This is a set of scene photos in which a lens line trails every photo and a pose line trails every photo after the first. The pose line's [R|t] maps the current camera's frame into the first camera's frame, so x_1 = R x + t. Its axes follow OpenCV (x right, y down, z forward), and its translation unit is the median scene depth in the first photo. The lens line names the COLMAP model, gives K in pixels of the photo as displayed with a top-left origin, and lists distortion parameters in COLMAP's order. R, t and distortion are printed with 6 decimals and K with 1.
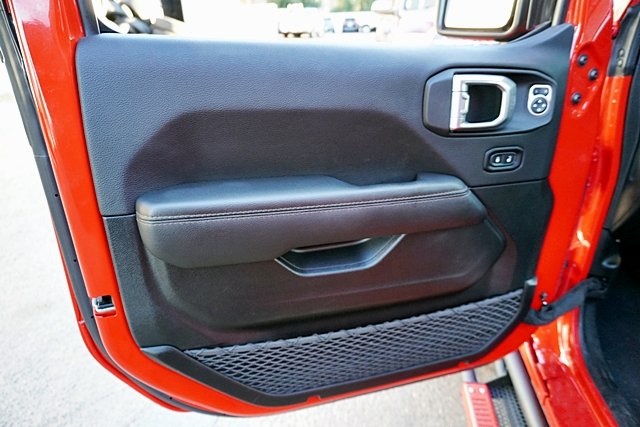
lens RADIAL K [[430.7, 0, 319.4], [0, 430.7, 213.7], [0, 0, 1]] dist [-0.026909, 0.002326]
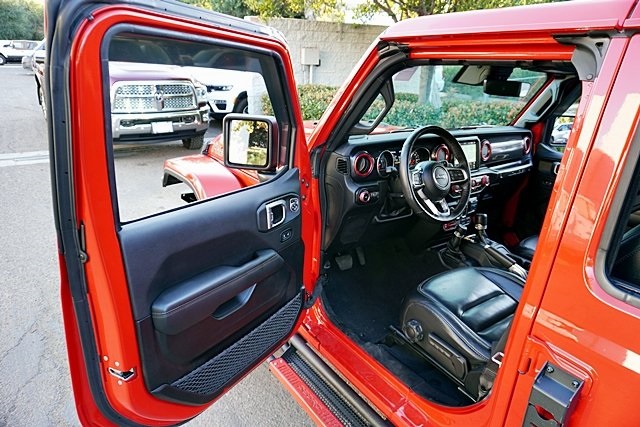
lens RADIAL K [[430.7, 0, 319.3], [0, 430.7, 212.9], [0, 0, 1]] dist [-0.026909, 0.002326]
pose [[0.749583, -0.189080, 0.634330, -0.778607], [0.230405, 0.972933, 0.017742, -0.233606], [-0.620515, 0.132853, 0.772859, -0.760552]]
